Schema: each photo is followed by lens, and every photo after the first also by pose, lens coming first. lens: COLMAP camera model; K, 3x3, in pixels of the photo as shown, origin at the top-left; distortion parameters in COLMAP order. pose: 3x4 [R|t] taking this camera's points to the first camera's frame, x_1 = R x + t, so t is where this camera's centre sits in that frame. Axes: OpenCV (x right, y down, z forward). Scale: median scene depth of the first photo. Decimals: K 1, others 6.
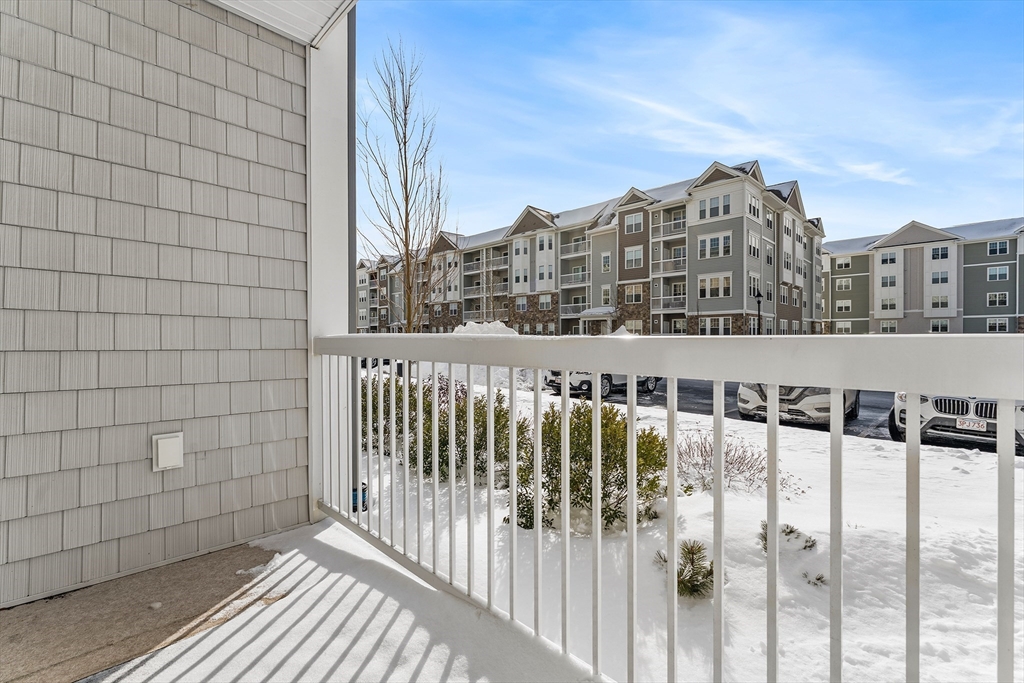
lens RADIAL K [[443.8, 0, 512.0], [0, 443.8, 341.5], [0, 0, 1]] dist [0.000117, 0.014091]
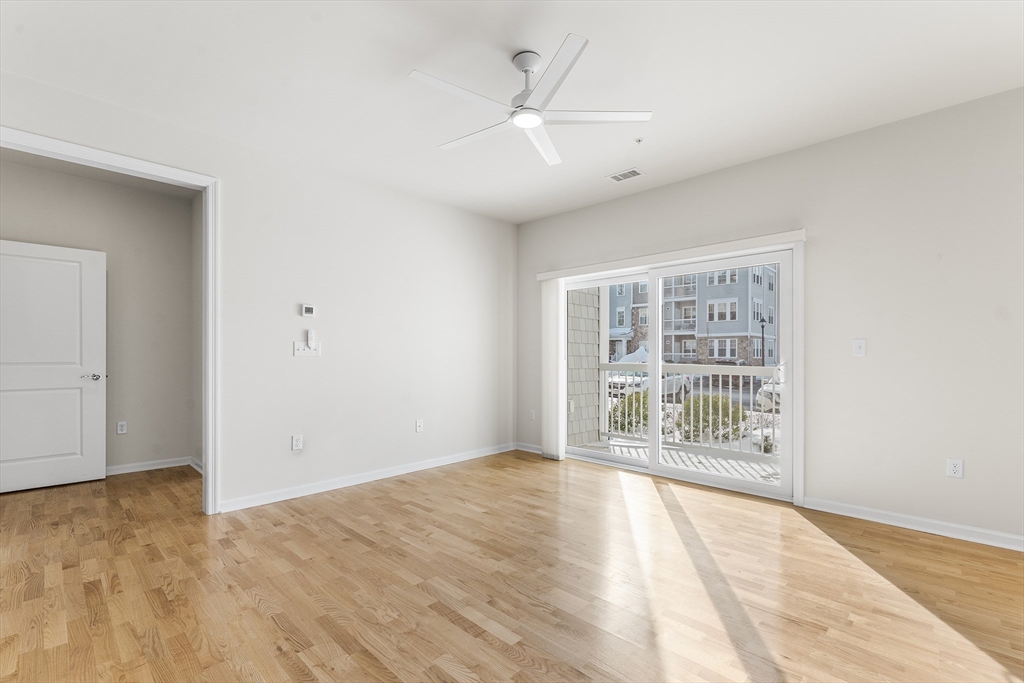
lens RADIAL K [[453.0, 0, 511.7], [0, 453.0, 357.1], [0, 0, 1]] dist [0.000001, -0.000017]
pose [[0.999907, 0.006453, 0.012013, -0.079837], [-0.006425, 0.999977, -0.002369, -0.002918], [-0.012028, 0.002291, 0.999925, -0.119780]]
